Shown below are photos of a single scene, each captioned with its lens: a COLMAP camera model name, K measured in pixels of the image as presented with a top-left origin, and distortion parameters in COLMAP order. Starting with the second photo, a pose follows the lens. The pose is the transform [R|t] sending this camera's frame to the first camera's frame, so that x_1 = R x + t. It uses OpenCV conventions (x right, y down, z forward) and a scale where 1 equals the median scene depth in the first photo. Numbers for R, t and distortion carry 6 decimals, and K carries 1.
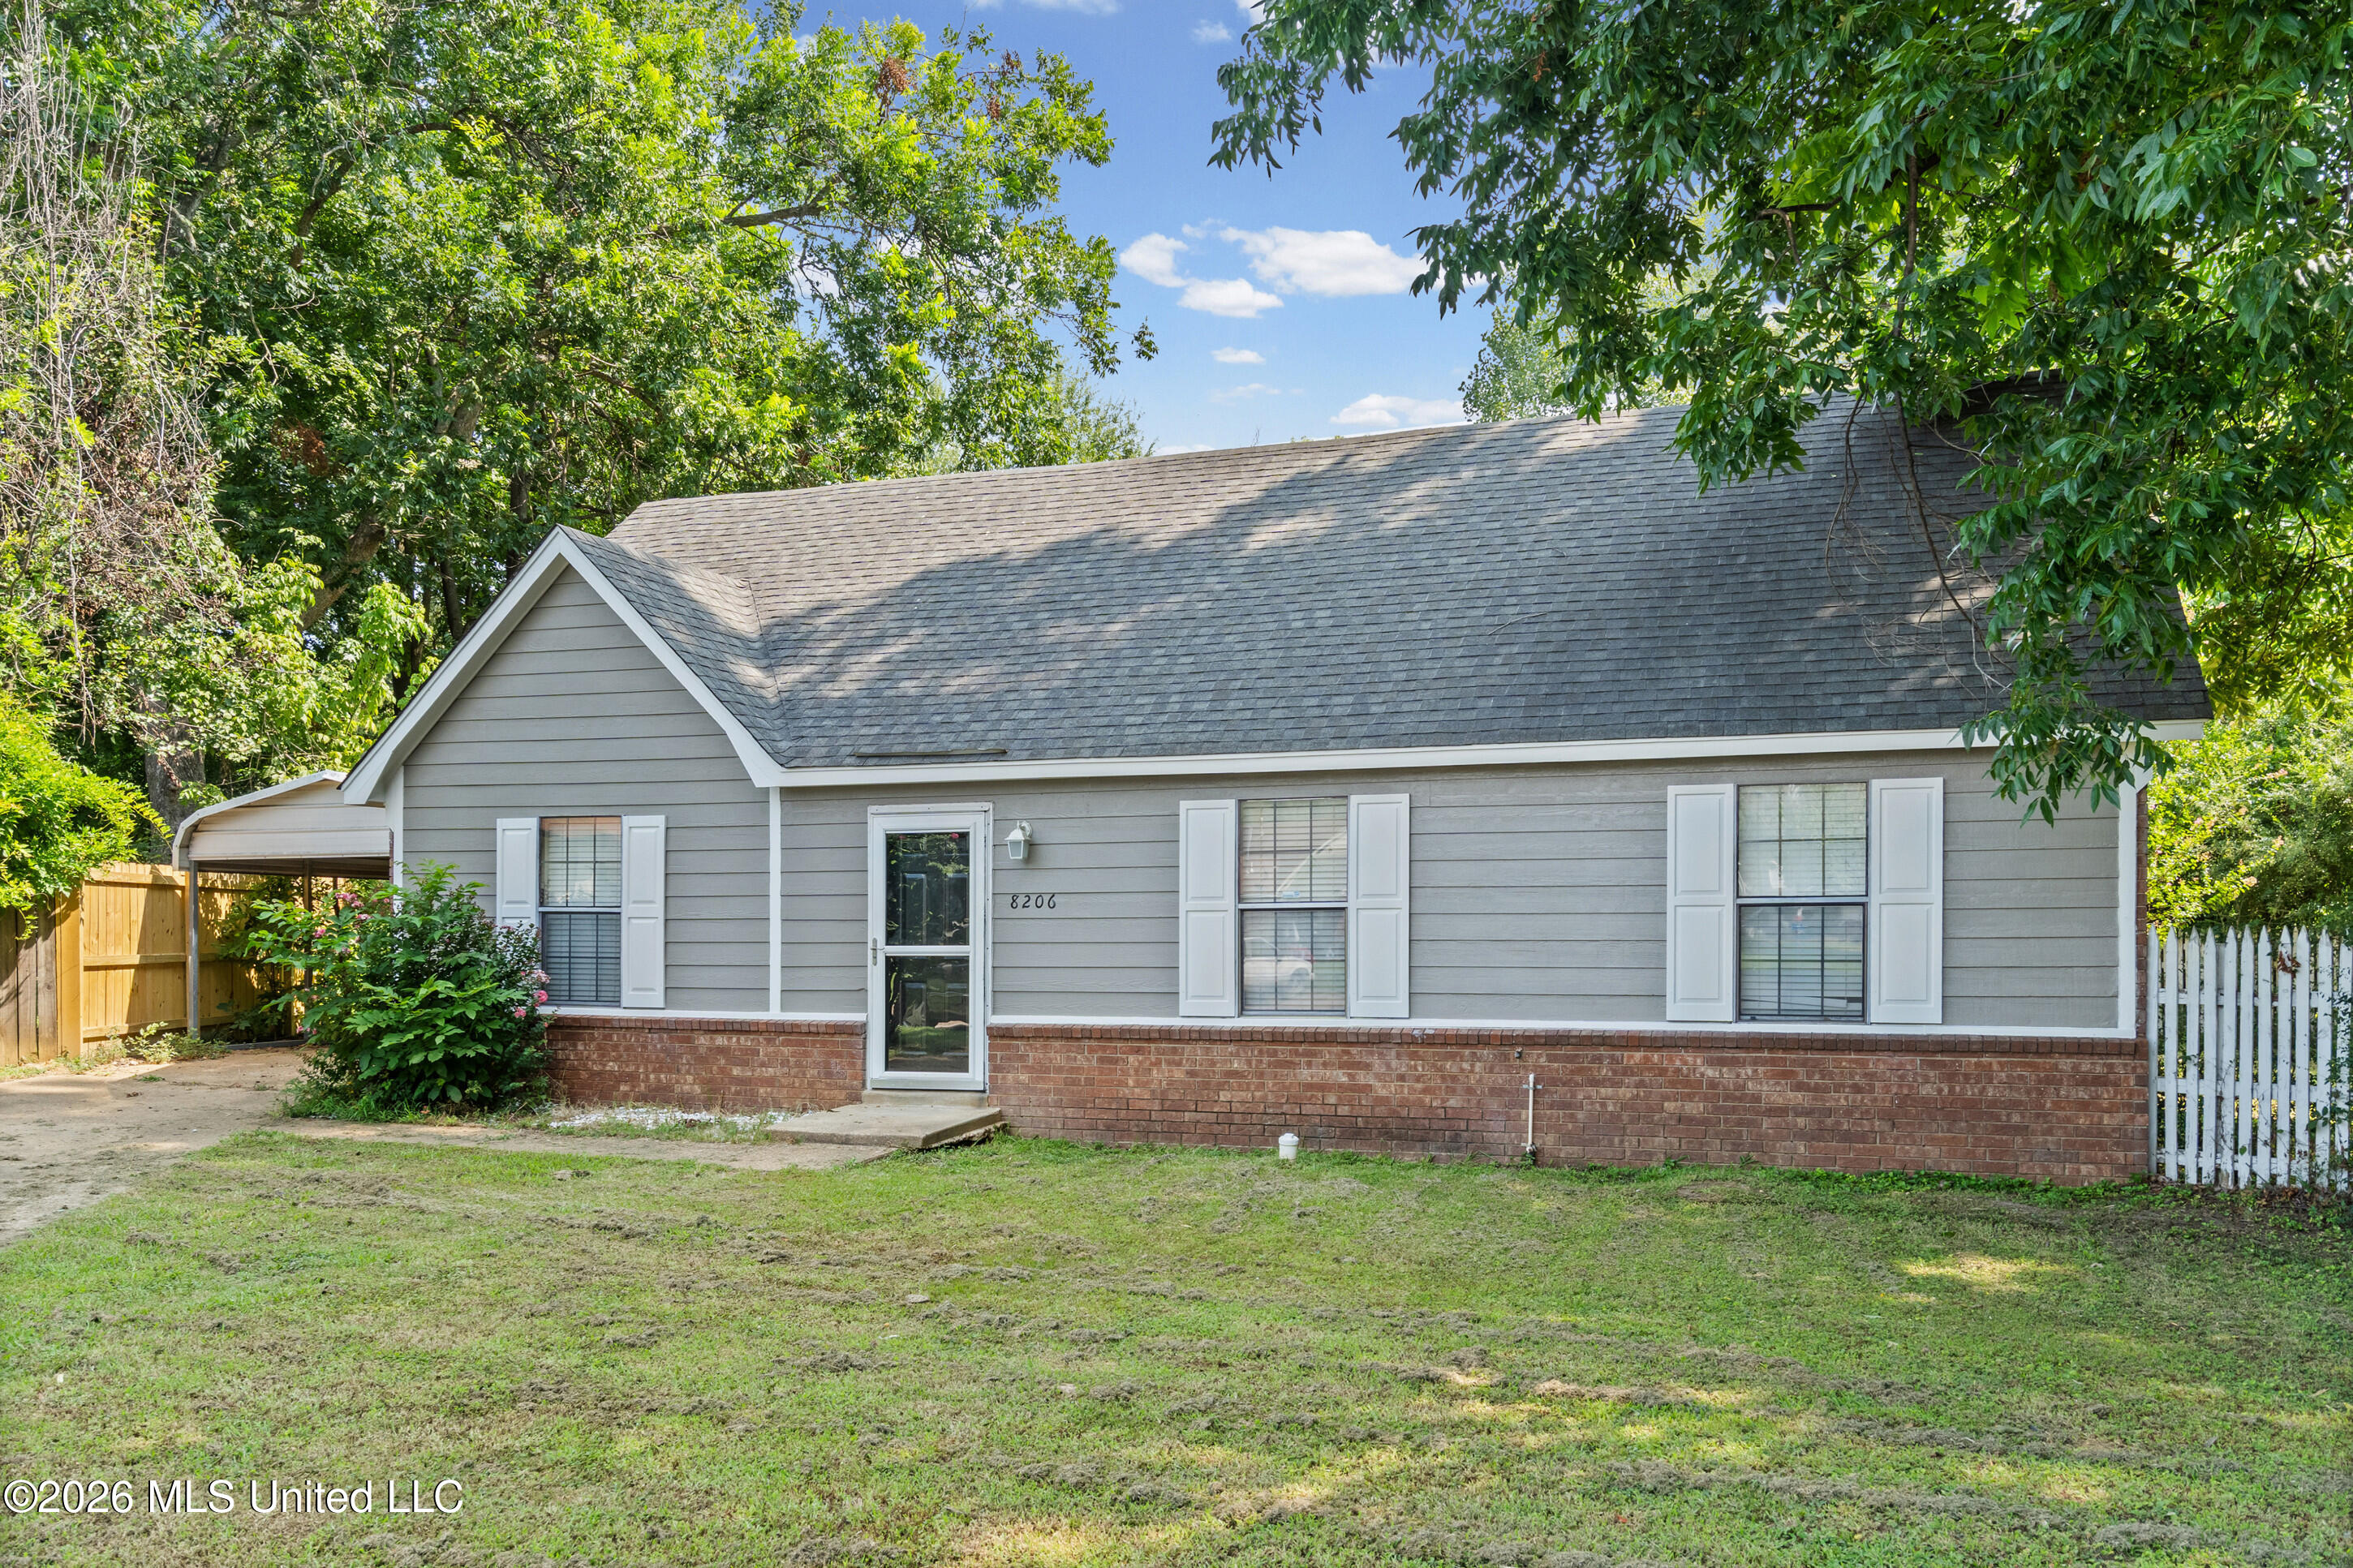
lens RADIAL K [[1827.3, 0, 1176.5], [0, 1827.3, 782.8], [0, 0, 1]] dist [0.000140, -0.001256]
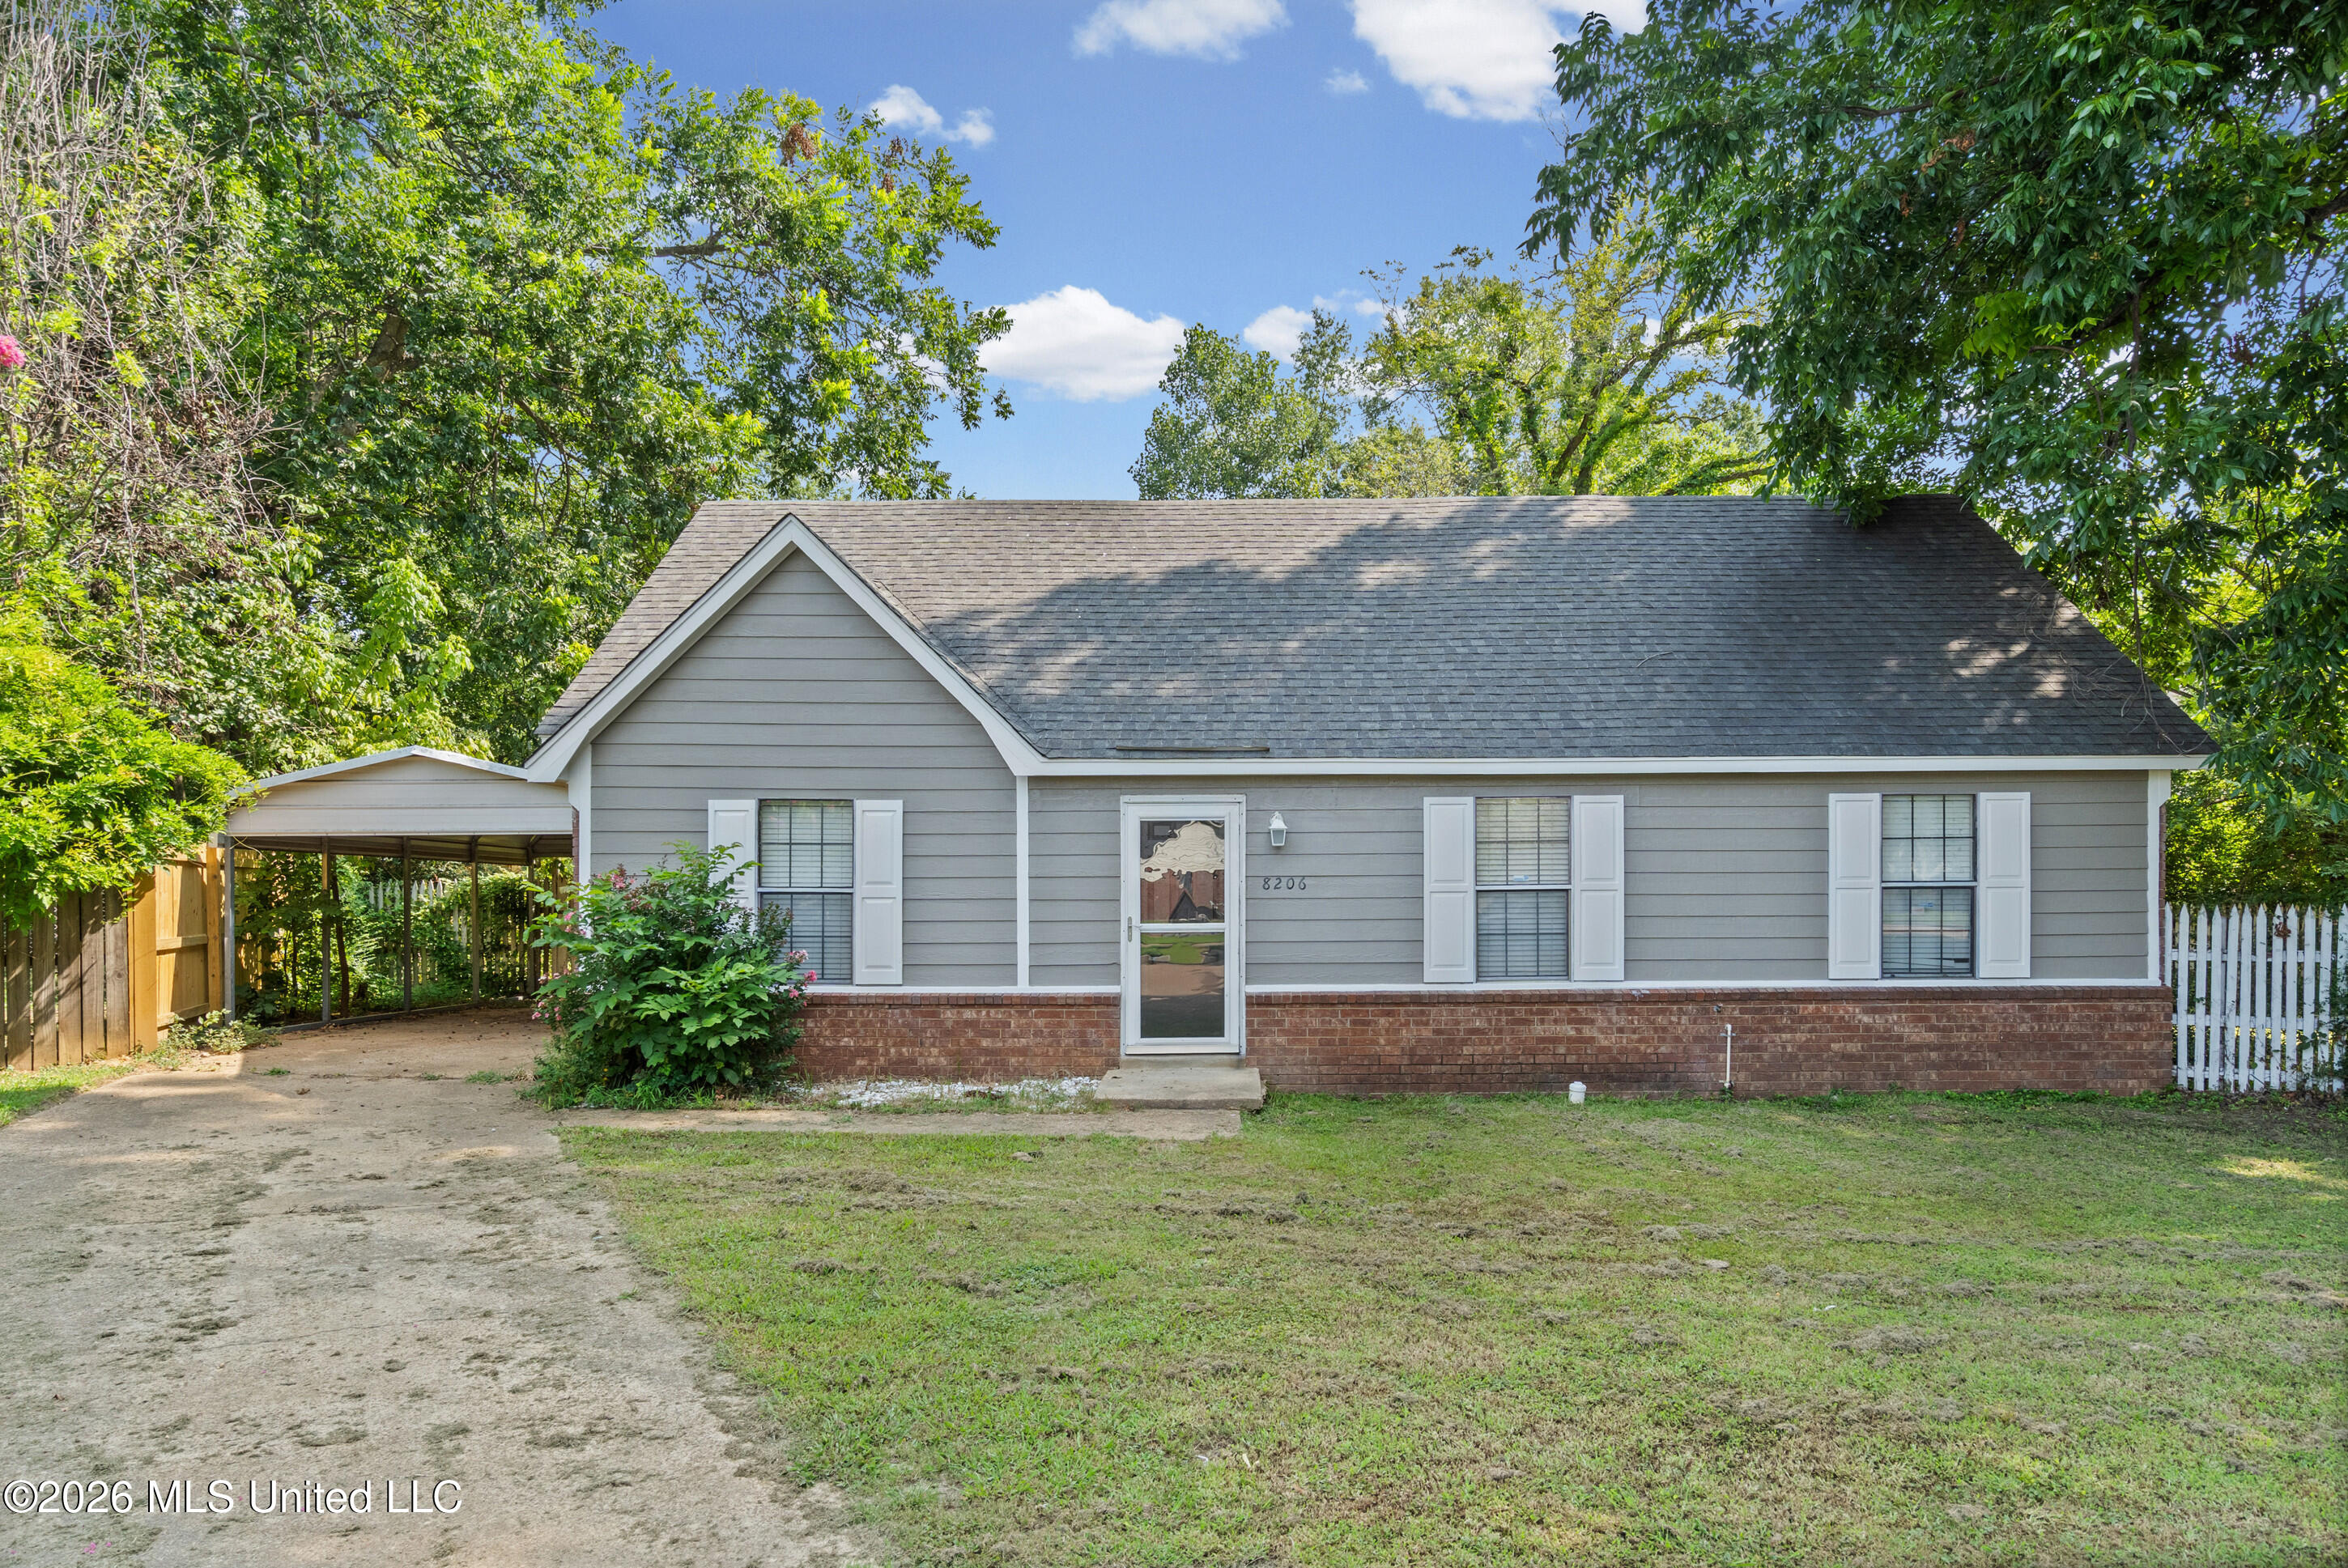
lens RADIAL K [[1420.4, 0, 1173.9], [0, 1420.4, 792.6], [0, 0, 1]] dist [0.004883, 0.000199]
pose [[0.944224, 0.021310, 0.328612, -0.434949], [-0.023827, 0.999710, 0.003632, 0.007367], [-0.328439, -0.011259, 0.944458, 0.196316]]
